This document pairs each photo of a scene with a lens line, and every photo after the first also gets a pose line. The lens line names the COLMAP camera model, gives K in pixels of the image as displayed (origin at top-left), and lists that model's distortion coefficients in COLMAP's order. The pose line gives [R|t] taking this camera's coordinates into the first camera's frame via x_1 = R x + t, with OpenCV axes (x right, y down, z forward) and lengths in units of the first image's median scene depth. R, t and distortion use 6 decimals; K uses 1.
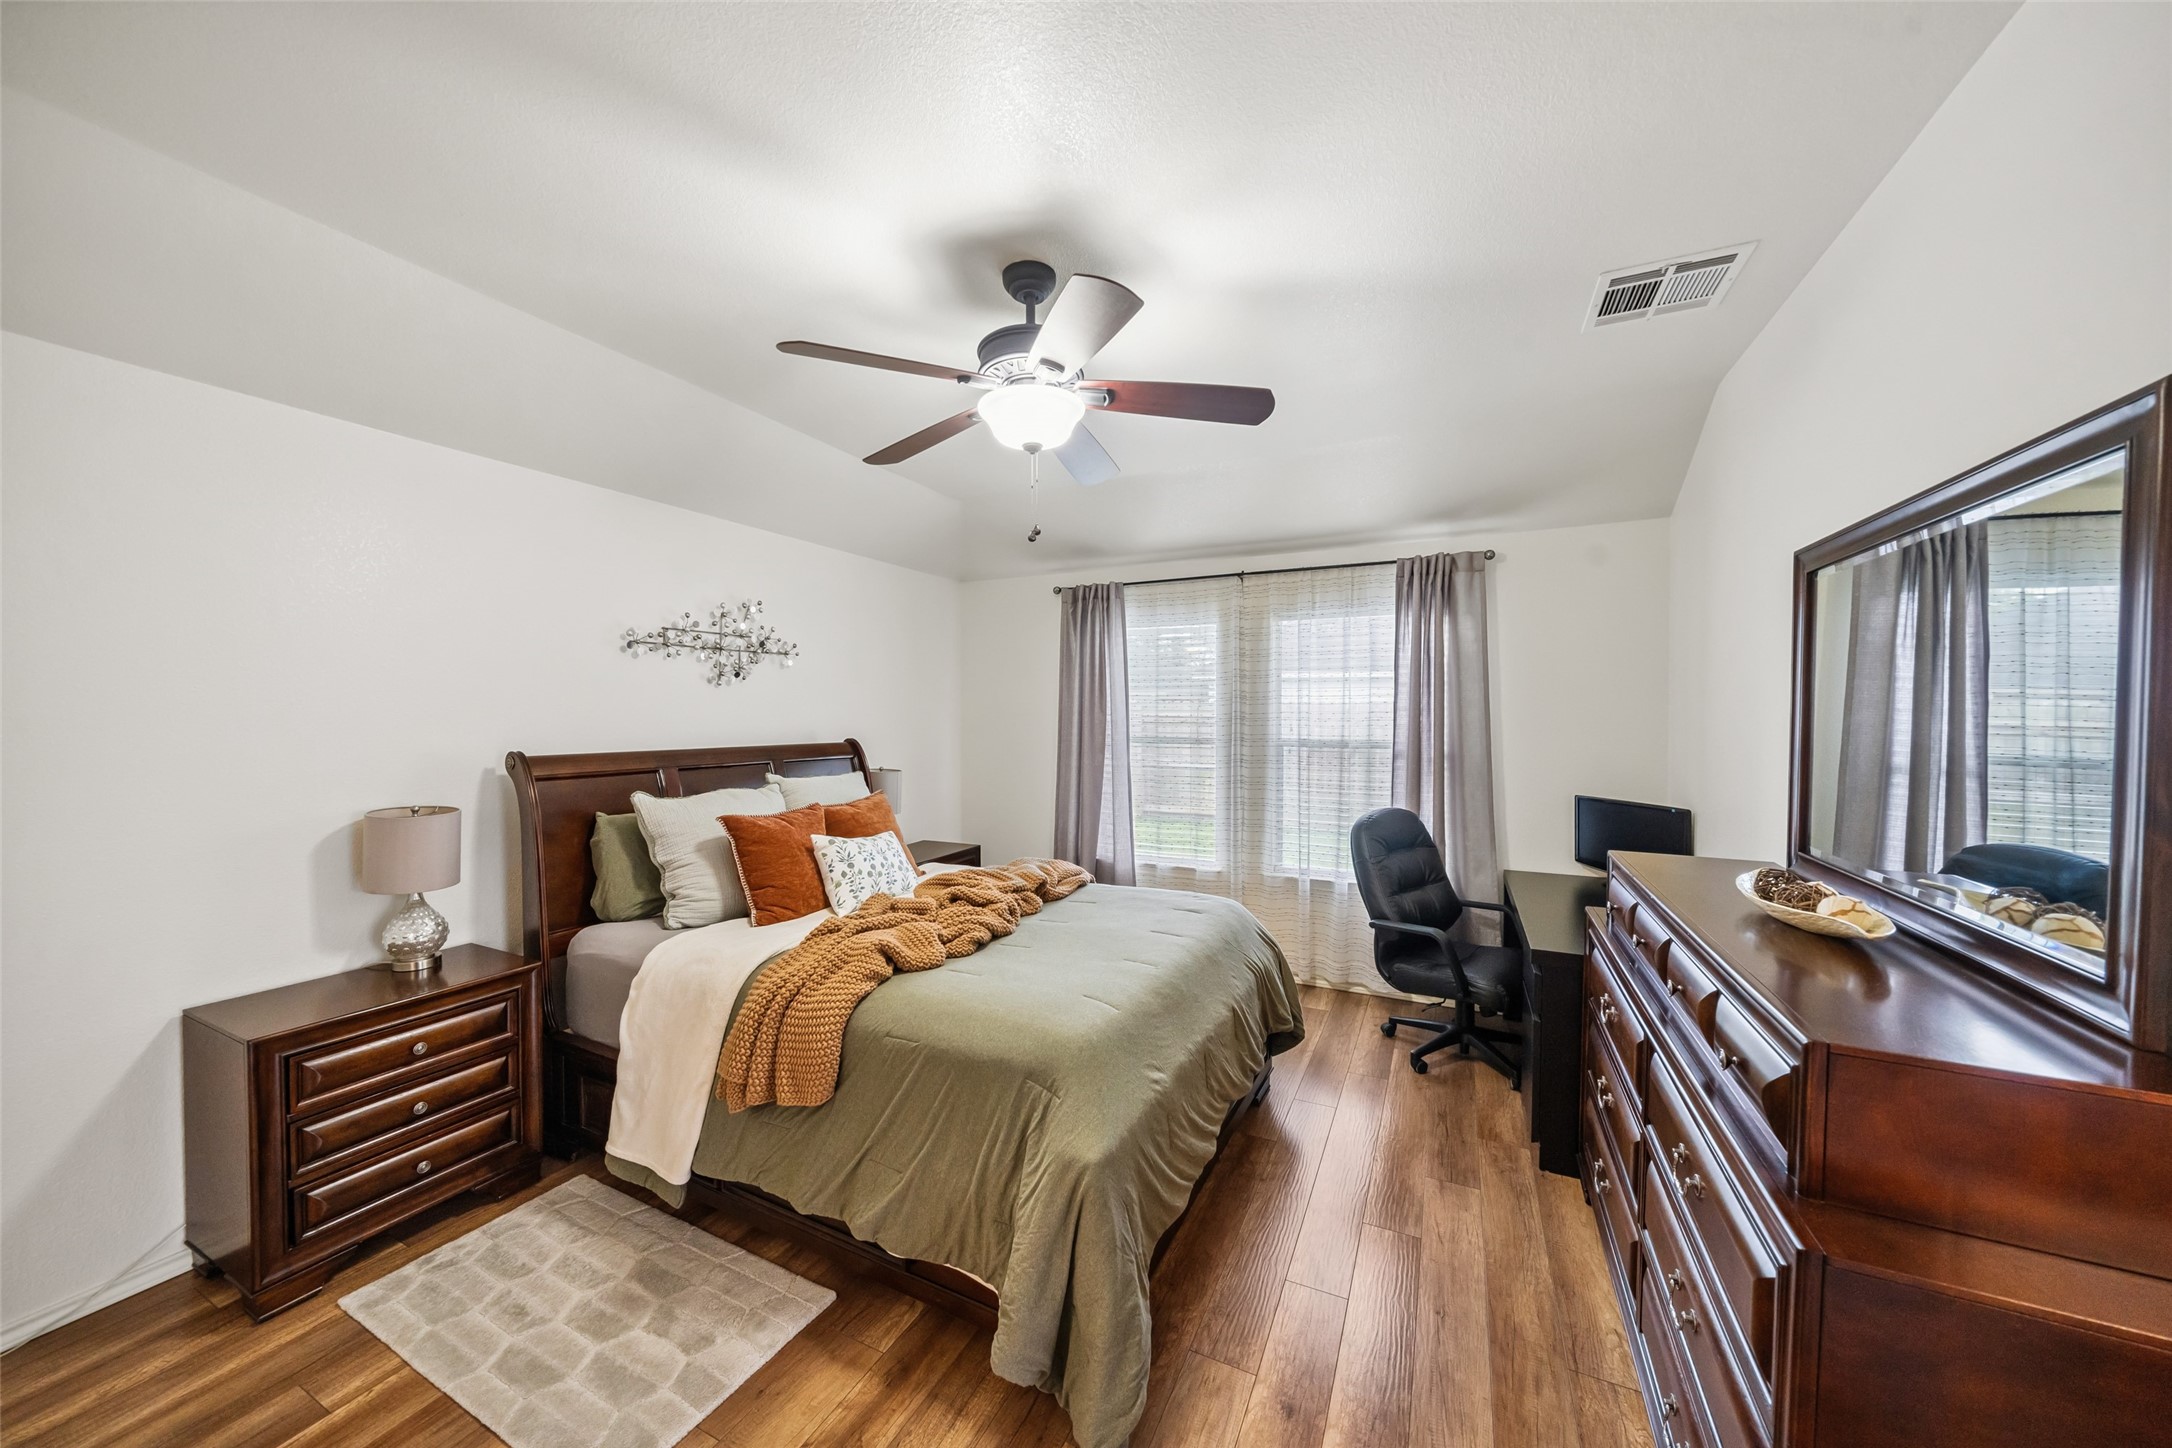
lens RADIAL K [[755.2, 0, 1090.1], [0, 755.2, 723.0], [0, 0, 1]] dist [-0.004931, -0.000019]
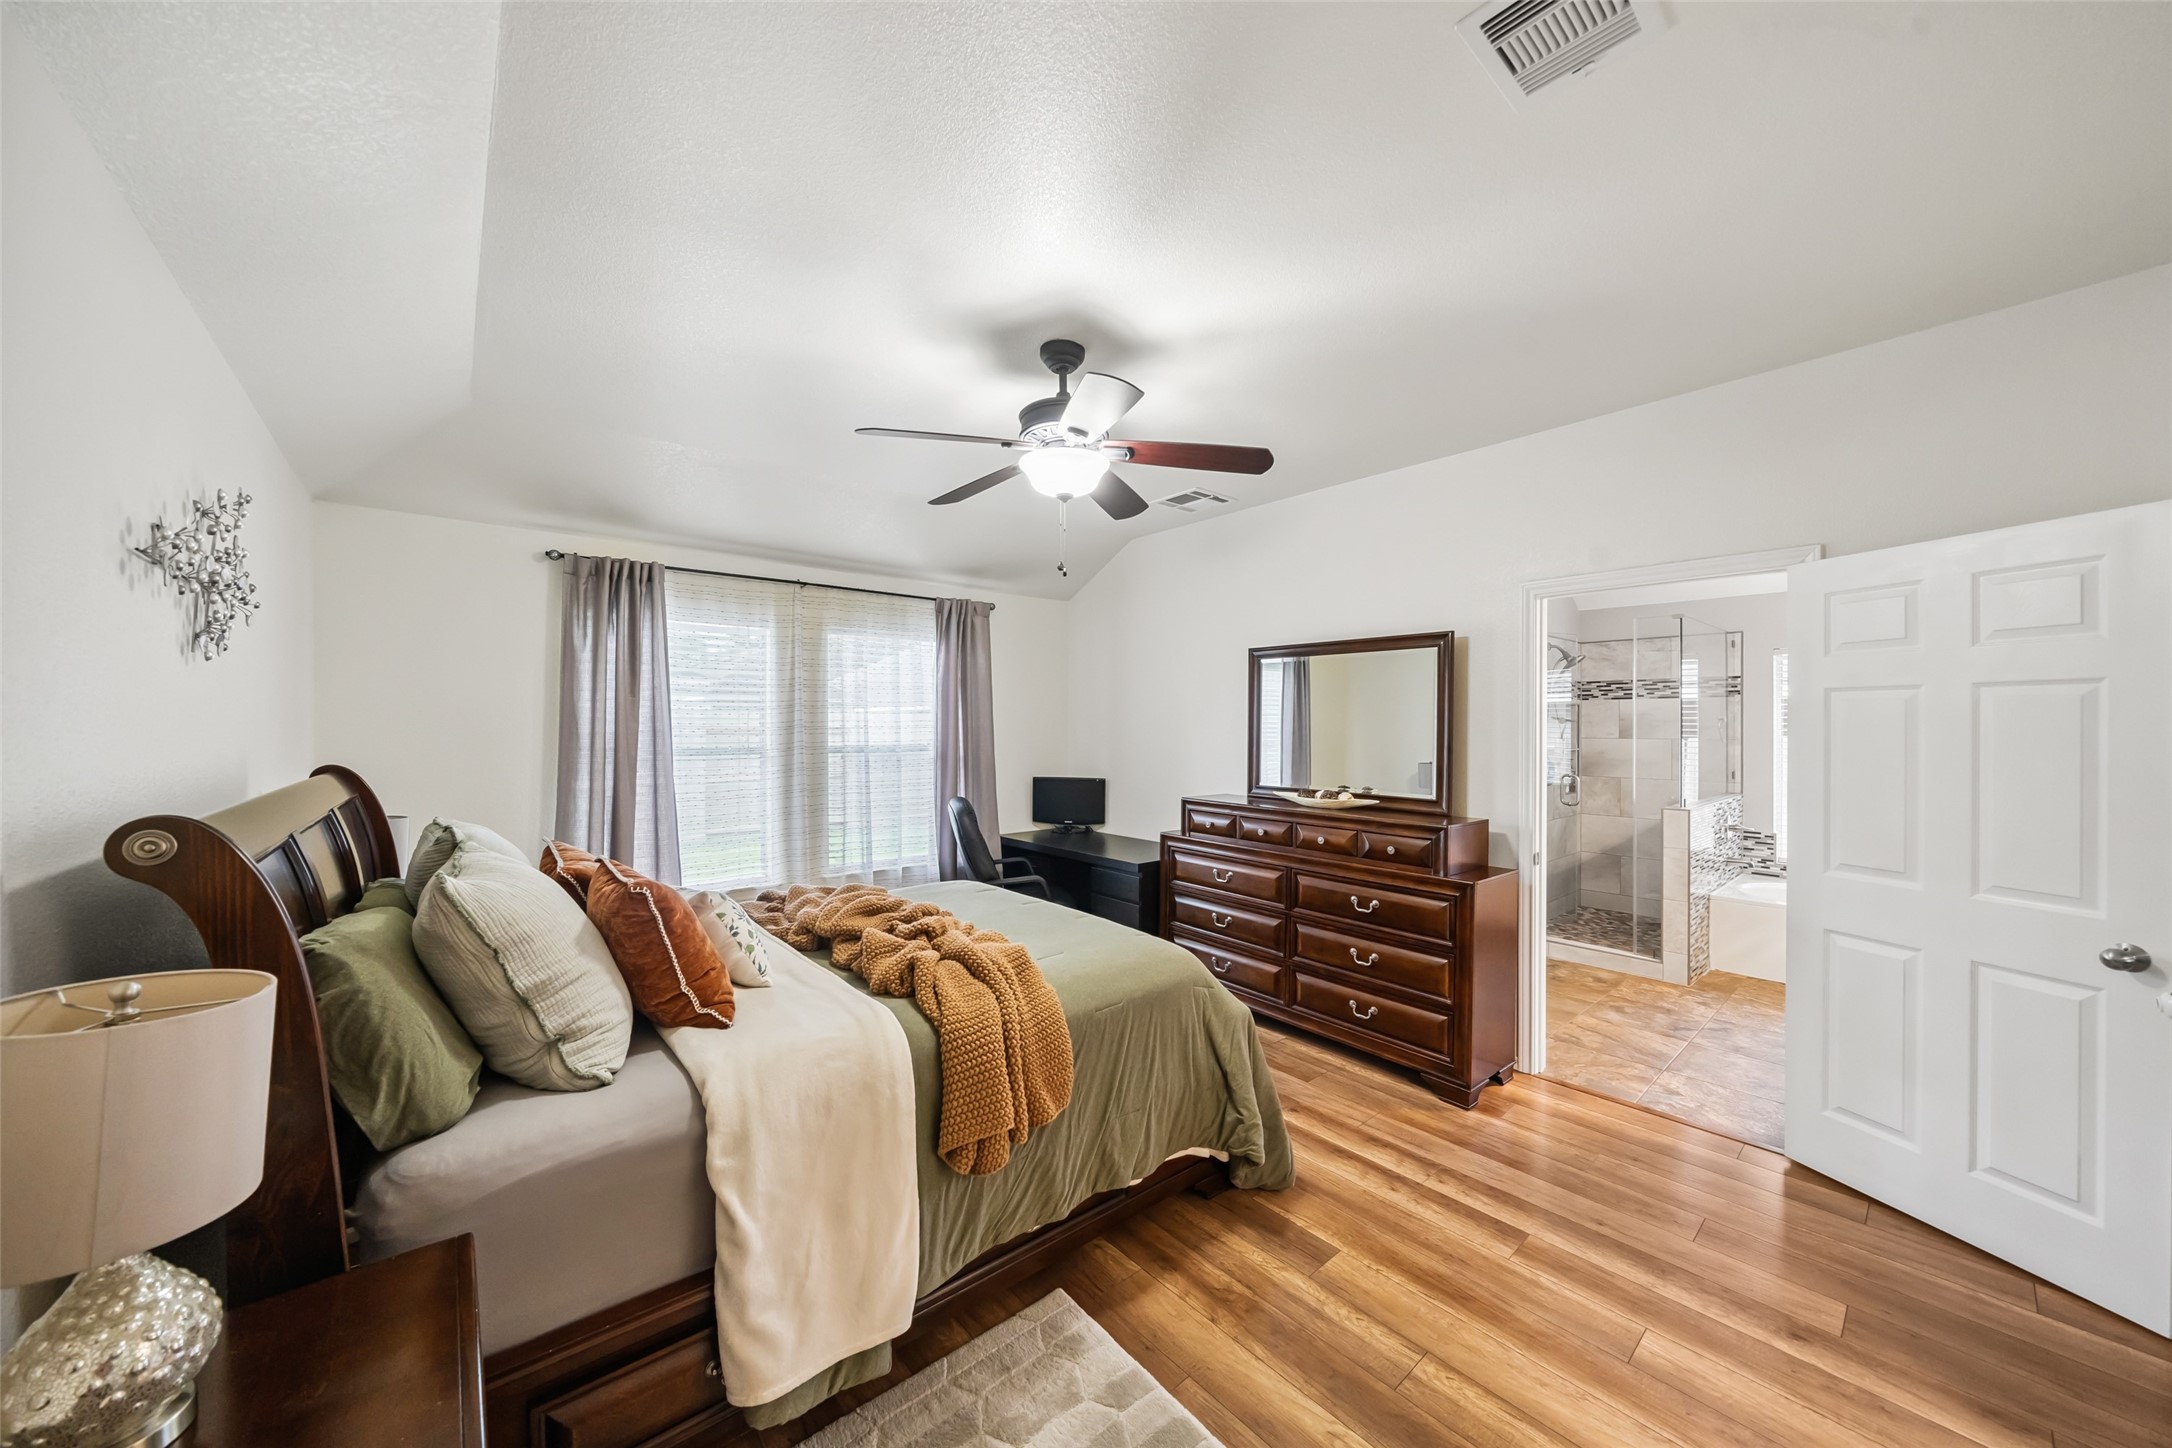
lens RADIAL K [[760.8, 0, 1091.8], [0, 760.8, 726.7], [0, 0, 1]] dist [-0.002968, -0.000031]
pose [[0.395911, -0.004280, 0.918279, -0.665313], [0.008836, 0.999961, 0.000851, -0.004160], [-0.918246, 0.007777, 0.395934, 0.285542]]
